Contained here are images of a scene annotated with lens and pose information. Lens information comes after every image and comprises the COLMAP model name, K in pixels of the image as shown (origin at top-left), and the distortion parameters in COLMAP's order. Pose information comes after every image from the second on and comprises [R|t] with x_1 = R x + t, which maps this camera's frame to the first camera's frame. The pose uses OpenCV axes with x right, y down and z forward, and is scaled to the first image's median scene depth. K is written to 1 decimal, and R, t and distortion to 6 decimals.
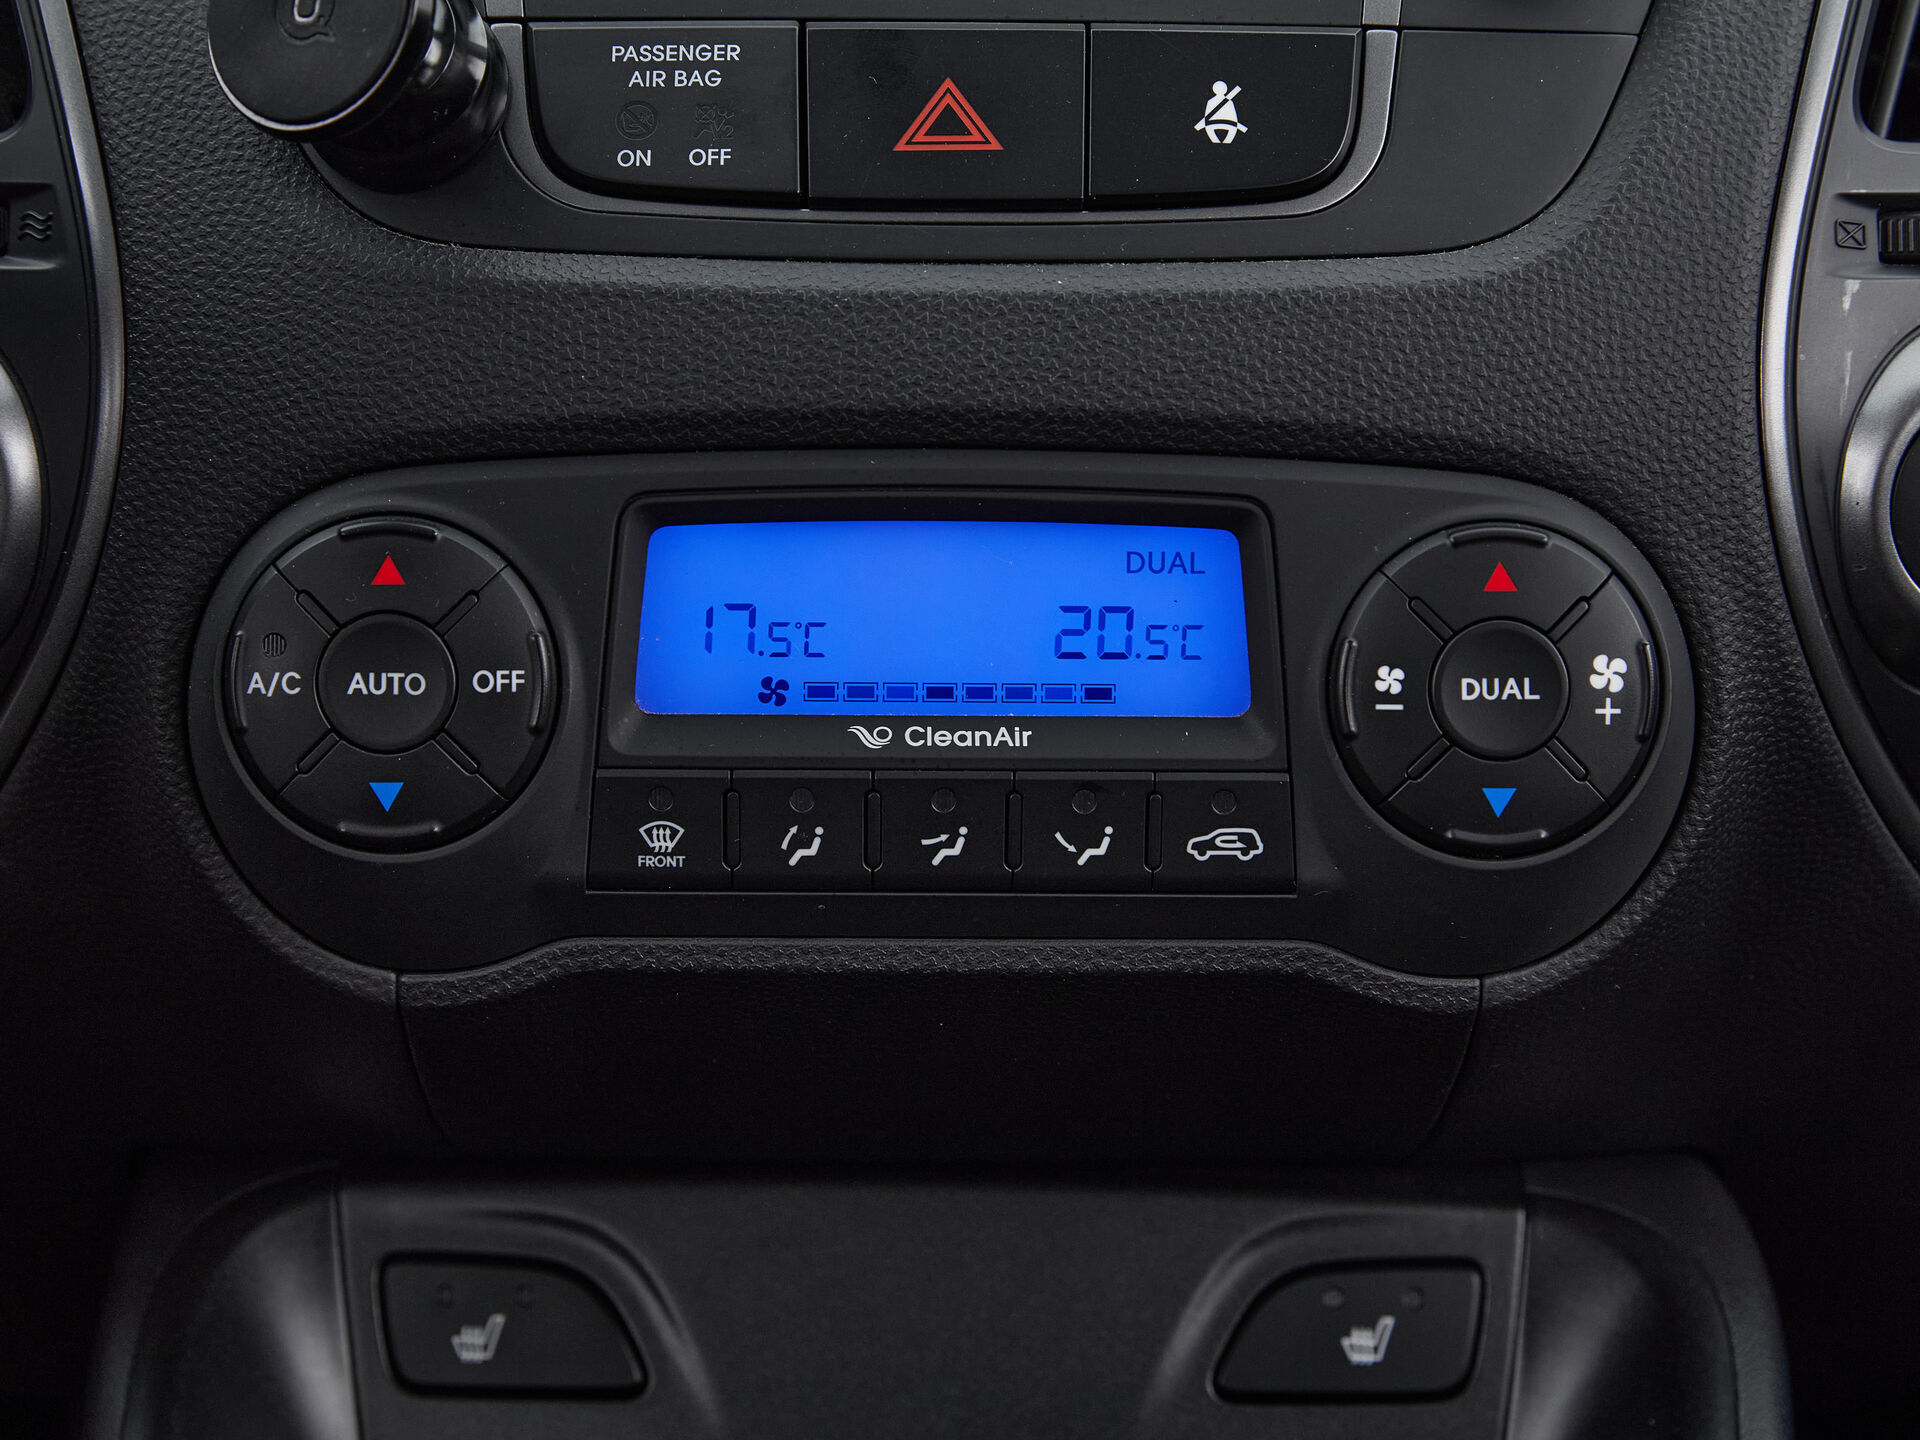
lens RADIAL K [[3883.2, 0, 960.0], [0, 3883.2, 720.0], [0, 0, 1]] dist [-0.099510, -0.066874]
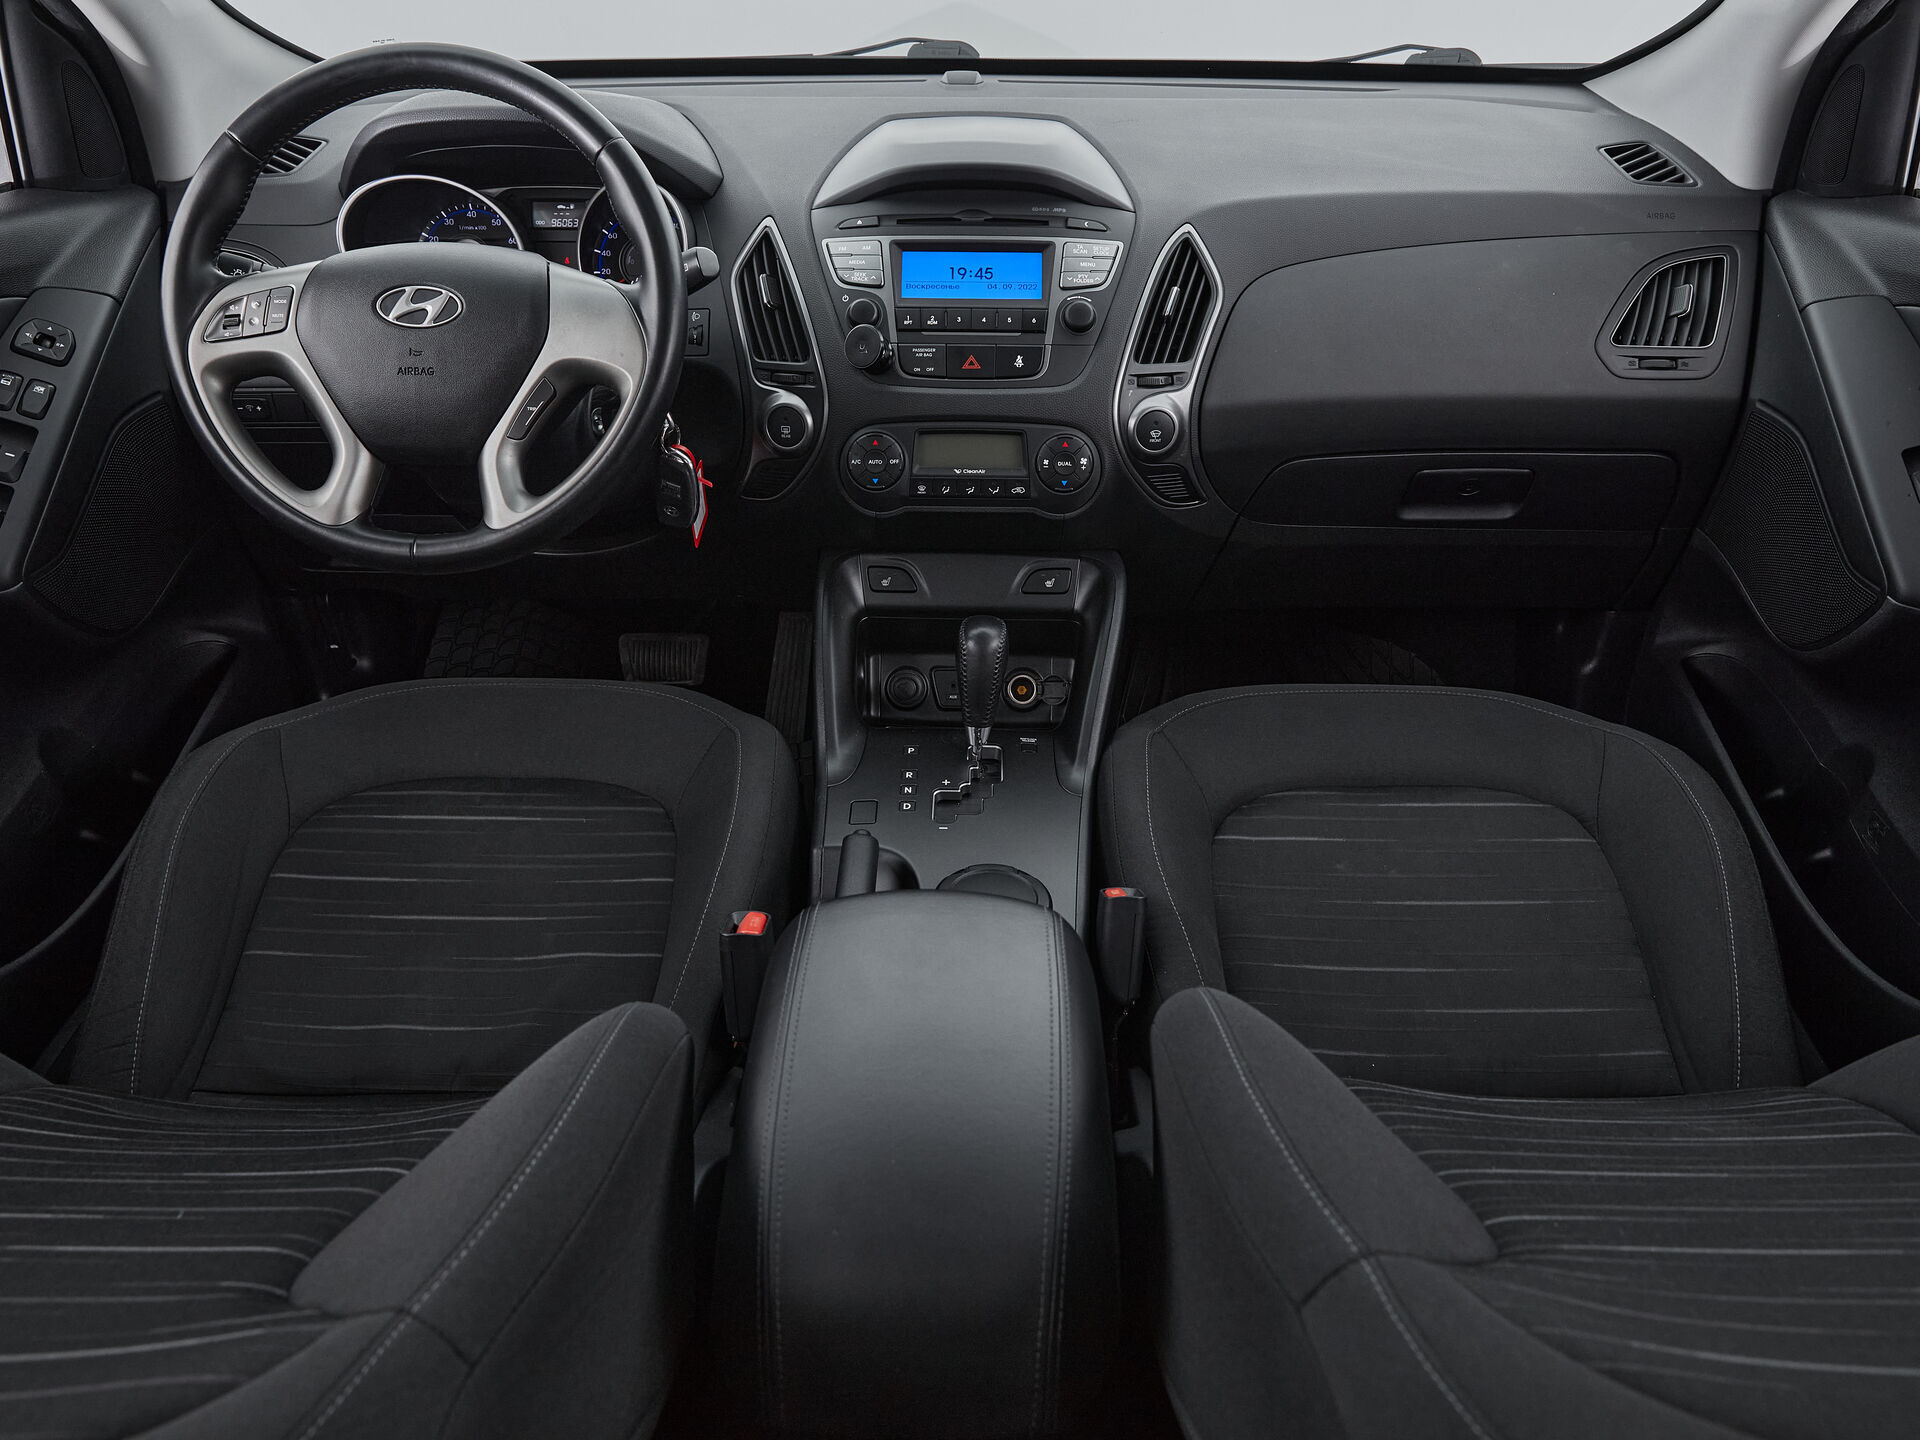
lens RADIAL K [[1459.4, 0, 960.0], [0, 1459.4, 720.0], [0, 0, 1]] dist [-0.010054, 0.001603]
pose [[0.999430, 0.010256, -0.032149, 0.055094], [-0.004047, 0.982251, 0.187526, -0.039911], [0.033502, -0.187290, 0.981733, -1.227297]]
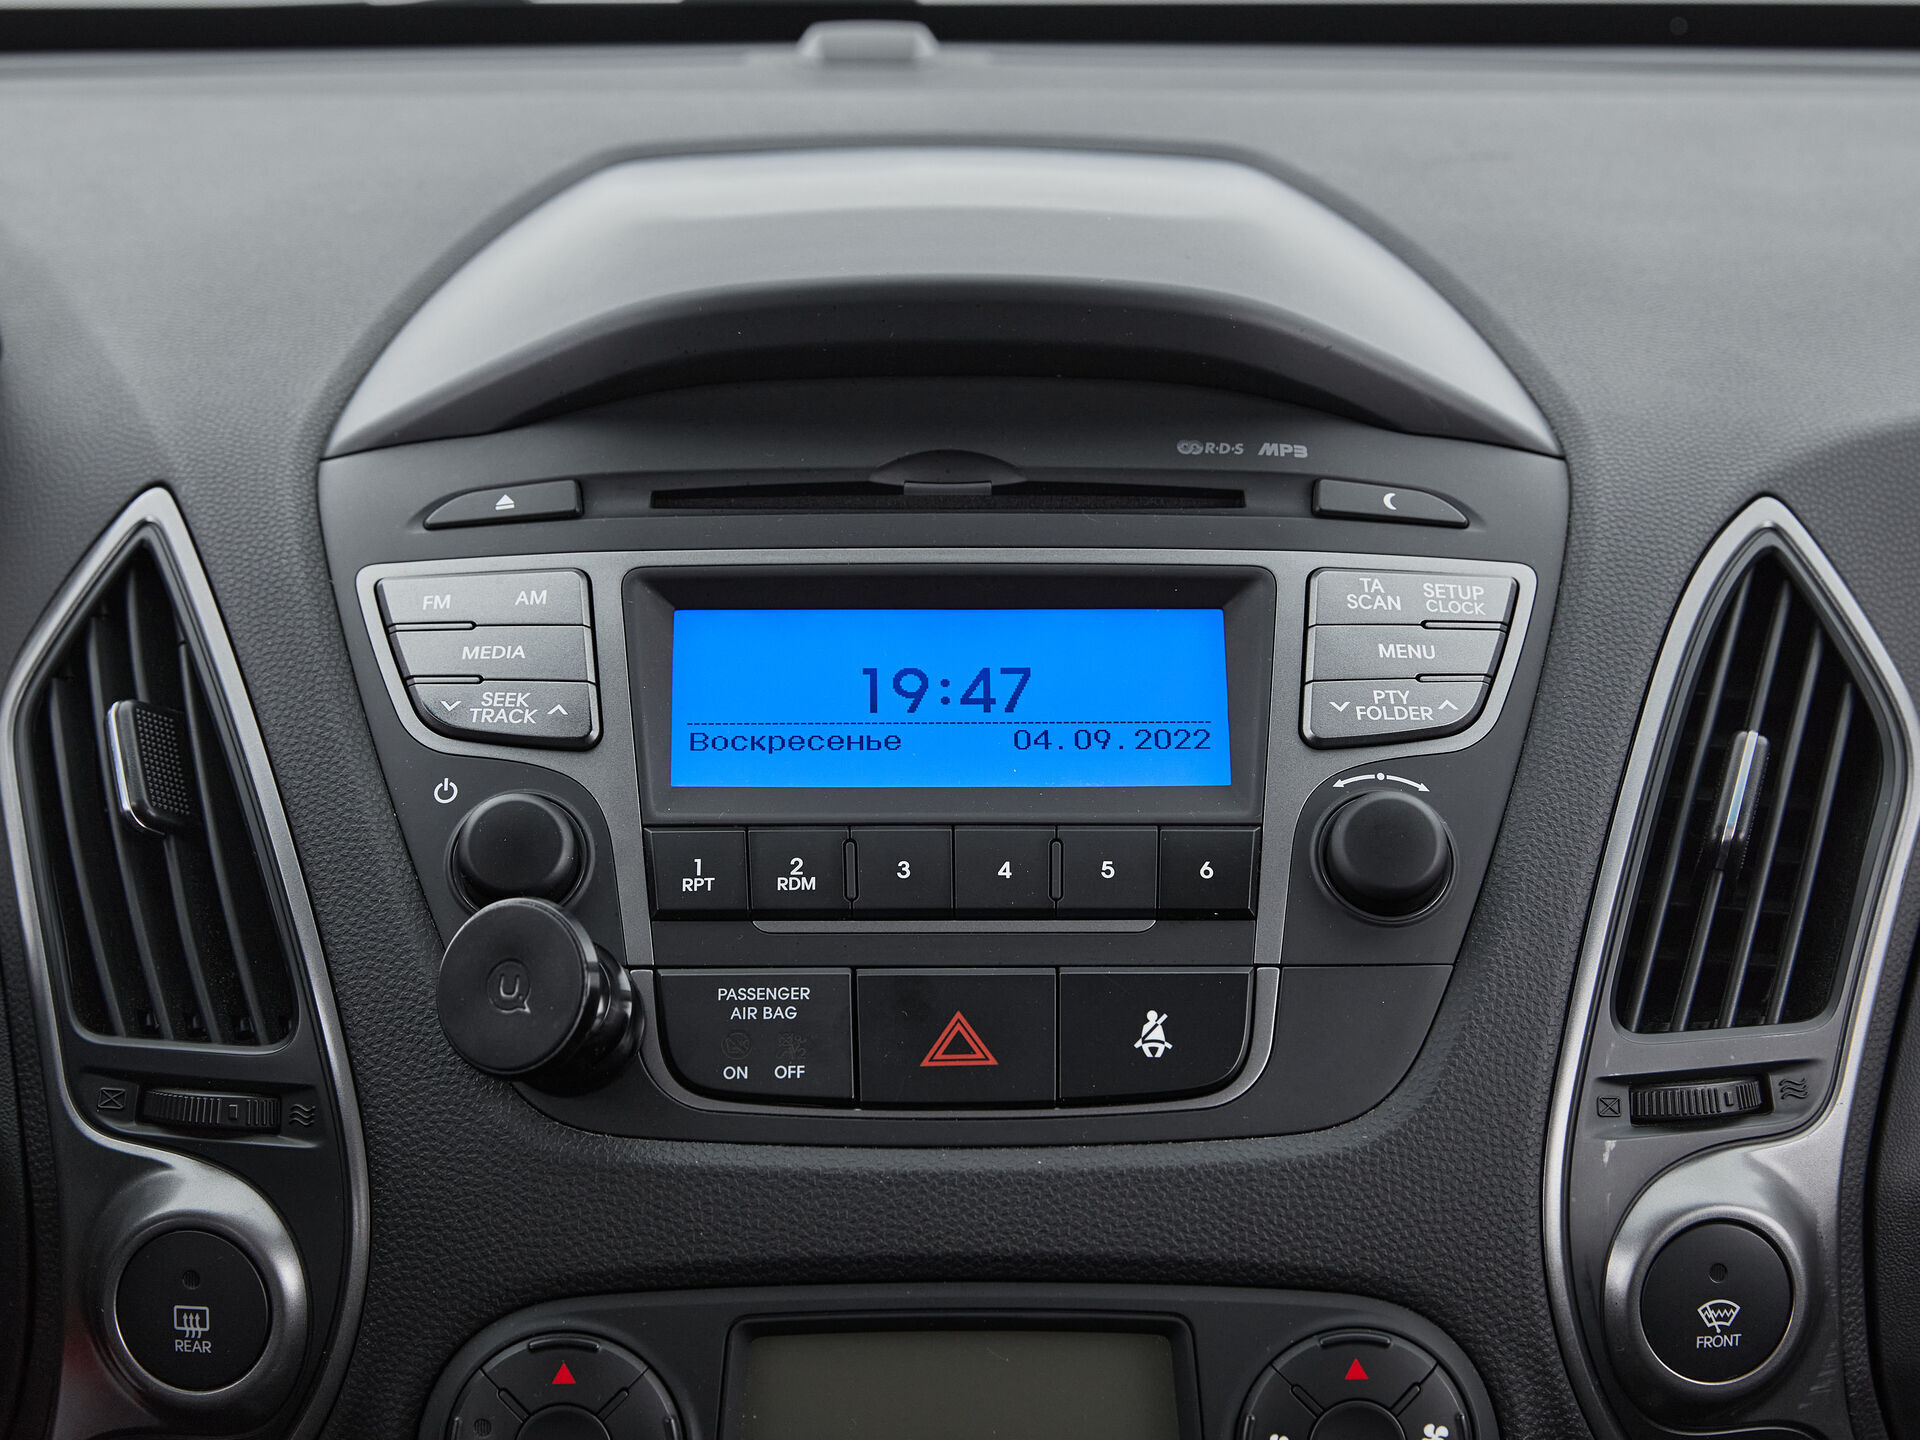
lens RADIAL K [[4025.9, 0, 960.0], [0, 4025.9, 720.0], [0, 0, 1]] dist [-0.069744, -0.115029]
pose [[0.999940, -0.010462, 0.003267, -0.006195], [0.010721, 0.995576, -0.093351, -0.135194], [-0.002276, 0.093381, 0.995628, -0.463619]]
